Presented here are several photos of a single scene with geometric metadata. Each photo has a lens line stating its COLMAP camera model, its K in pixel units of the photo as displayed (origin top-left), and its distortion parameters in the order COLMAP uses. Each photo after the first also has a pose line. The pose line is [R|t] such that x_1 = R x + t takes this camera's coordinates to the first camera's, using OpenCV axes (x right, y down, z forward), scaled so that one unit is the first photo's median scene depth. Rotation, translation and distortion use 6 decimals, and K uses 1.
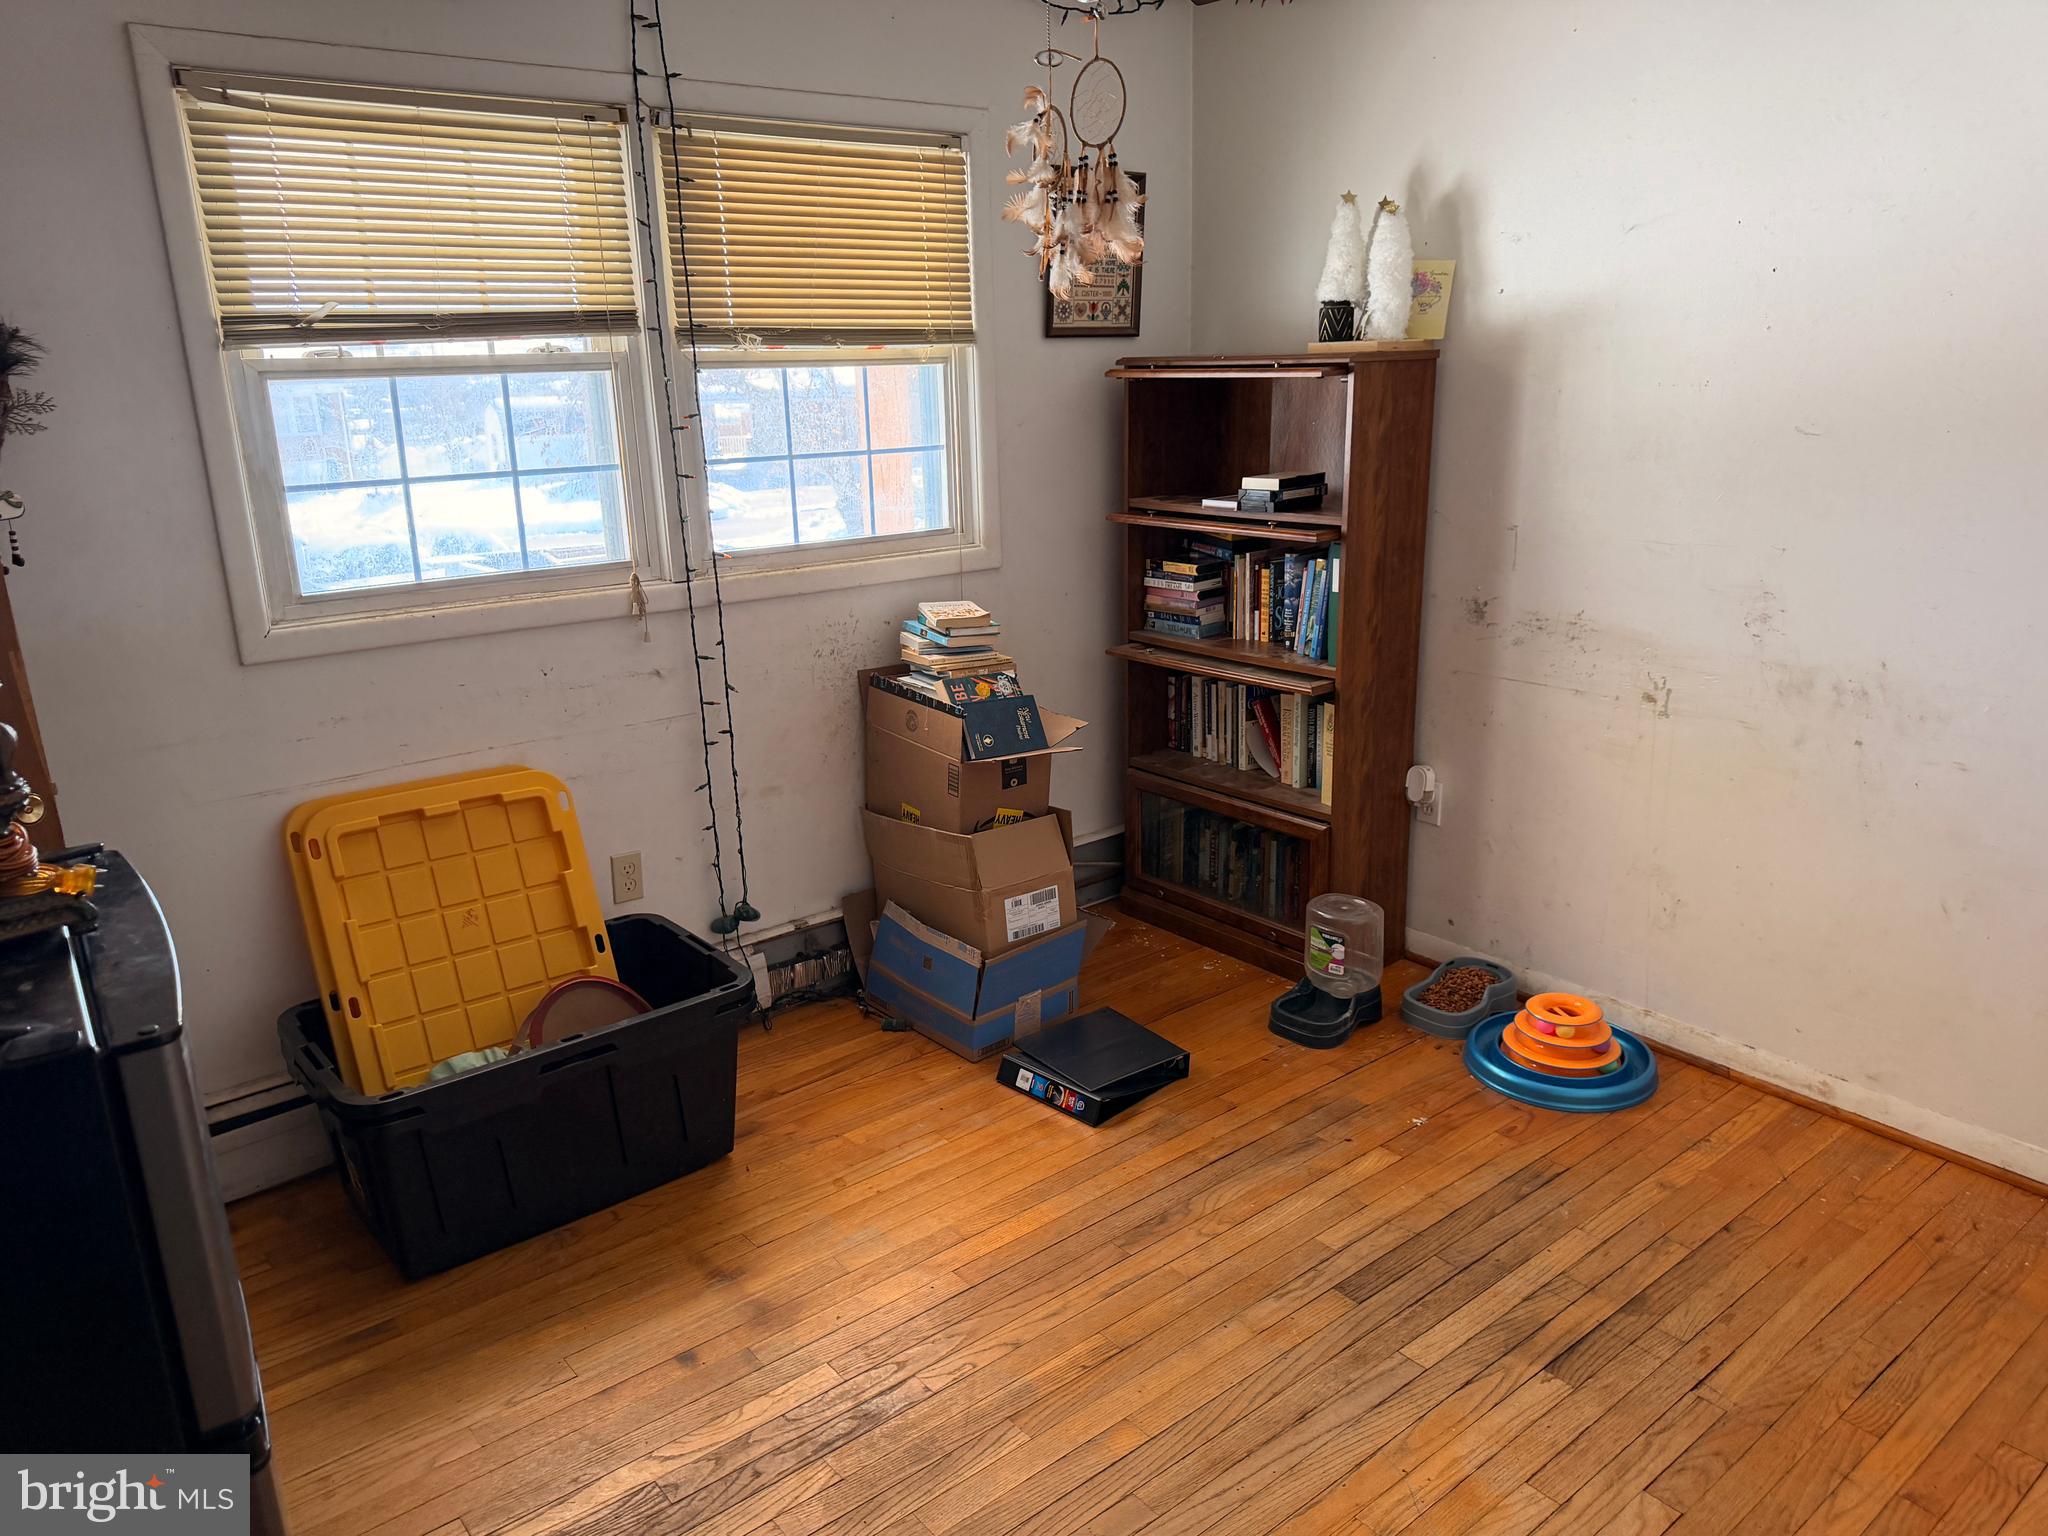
lens RADIAL K [[1450.4, 0, 1021.5], [0, 1450.4, 769.7], [0, 0, 1]] dist [0.051529, -0.063125]
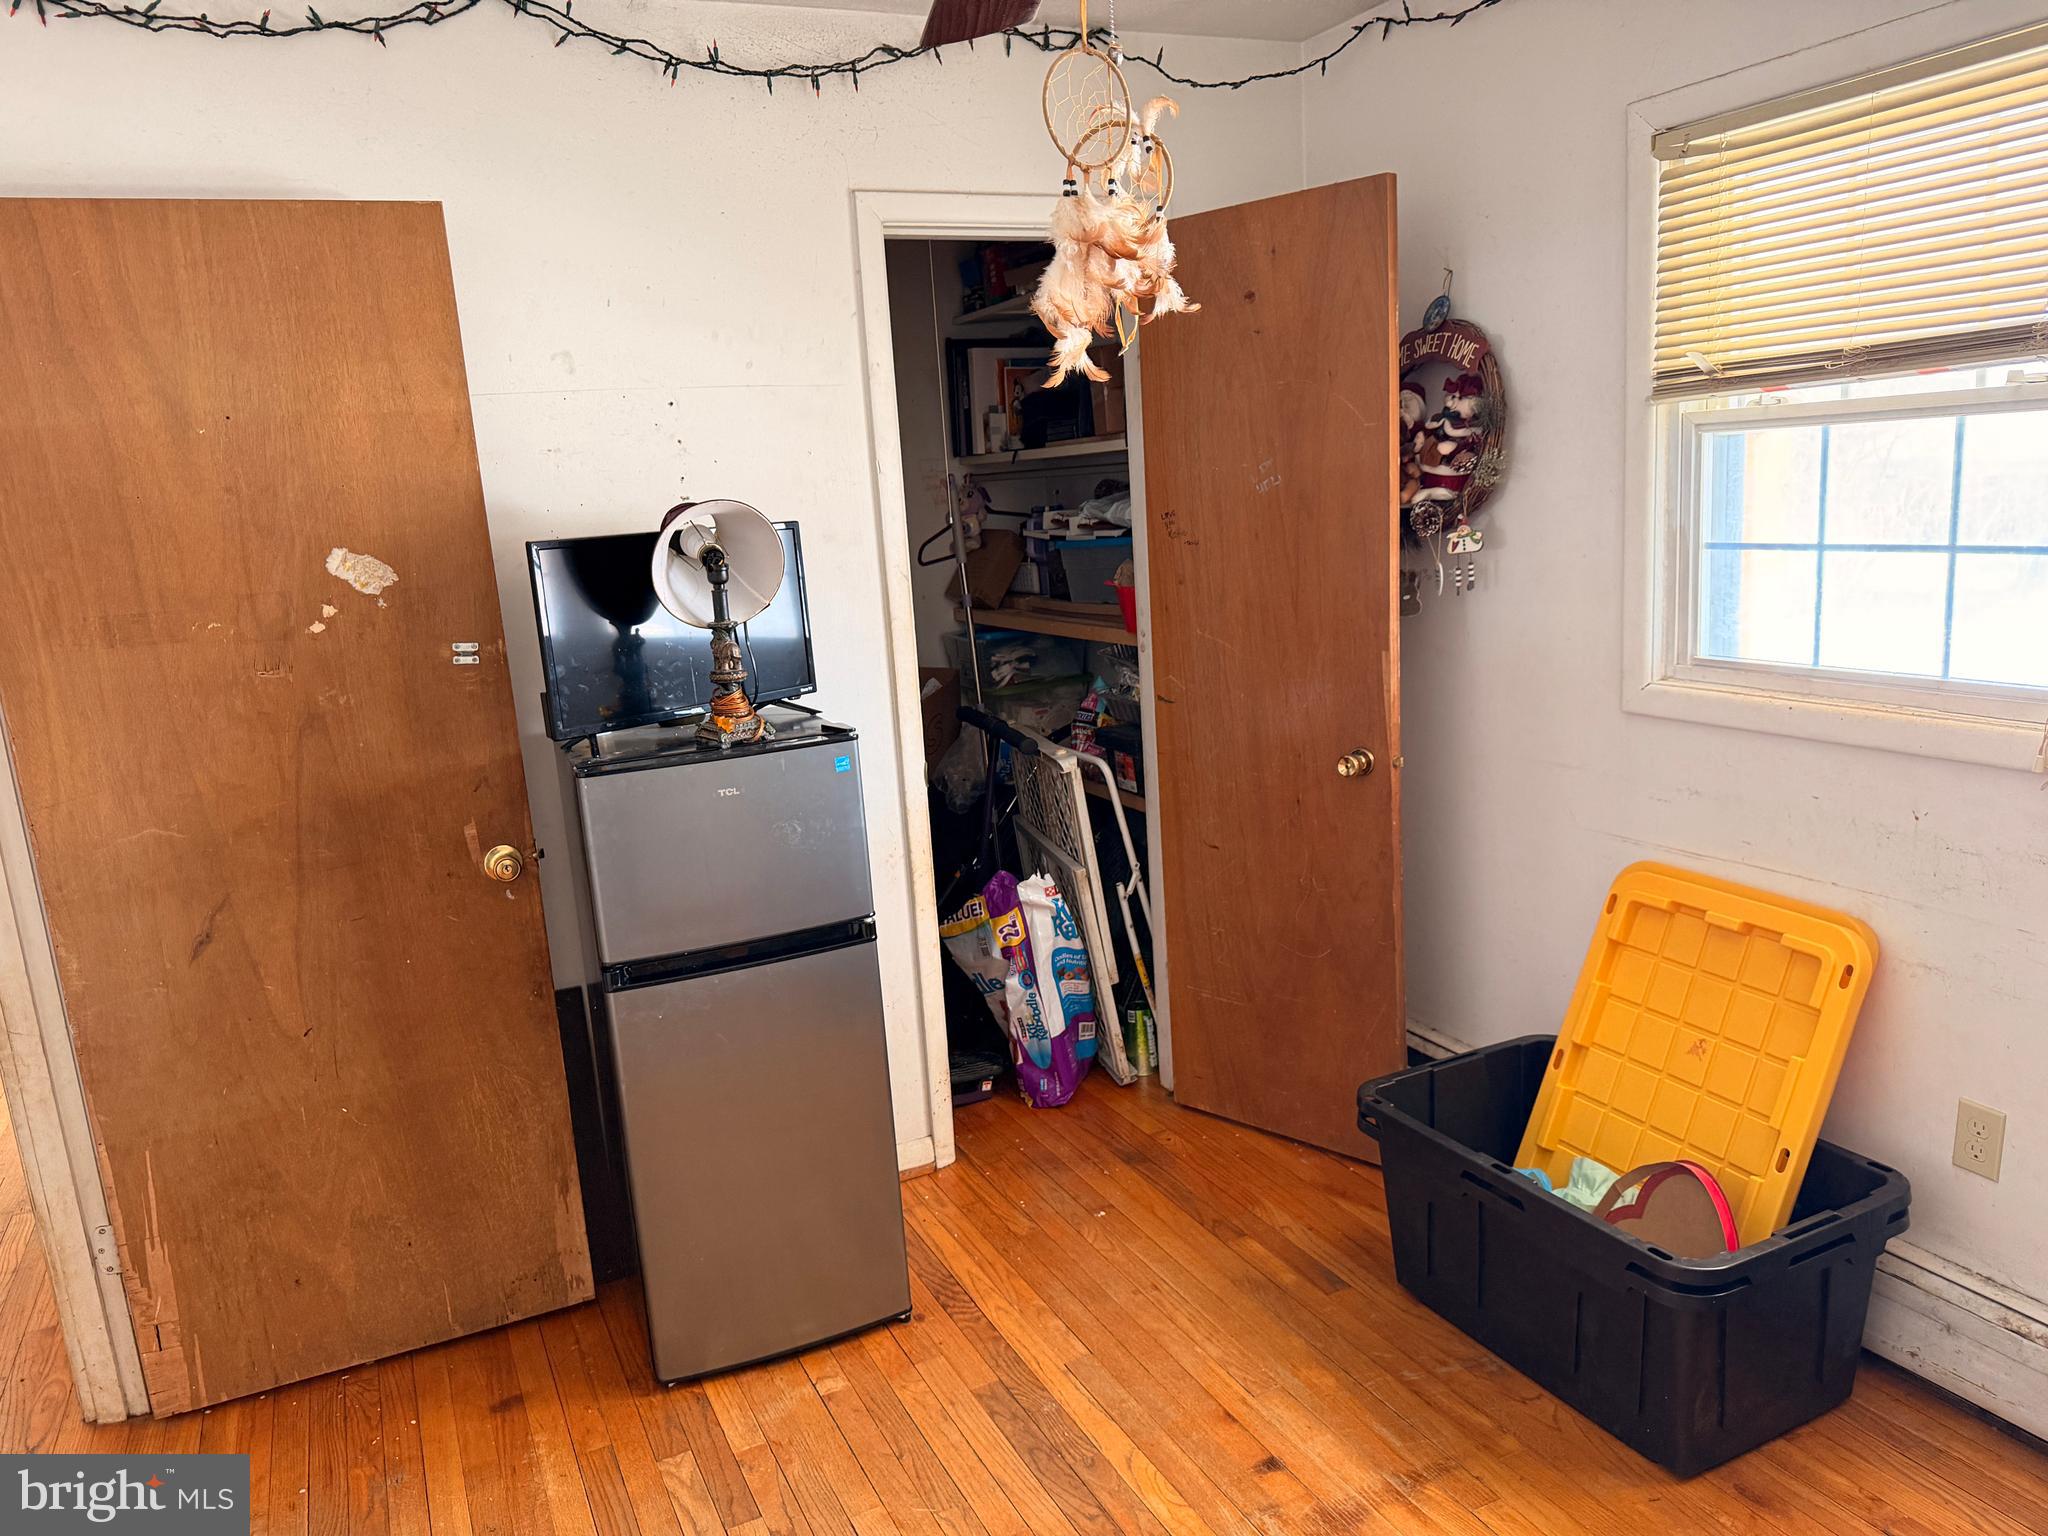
lens RADIAL K [[1450.4, 0, 1020.2], [0, 1450.4, 769.1], [0, 0, 1]] dist [0.051529, -0.063125]
pose [[-0.234298, 0.218671, -0.947252, 0.560078], [-0.217964, 0.937753, 0.270391, -0.223312], [0.947416, 0.269819, -0.172051, 0.809483]]
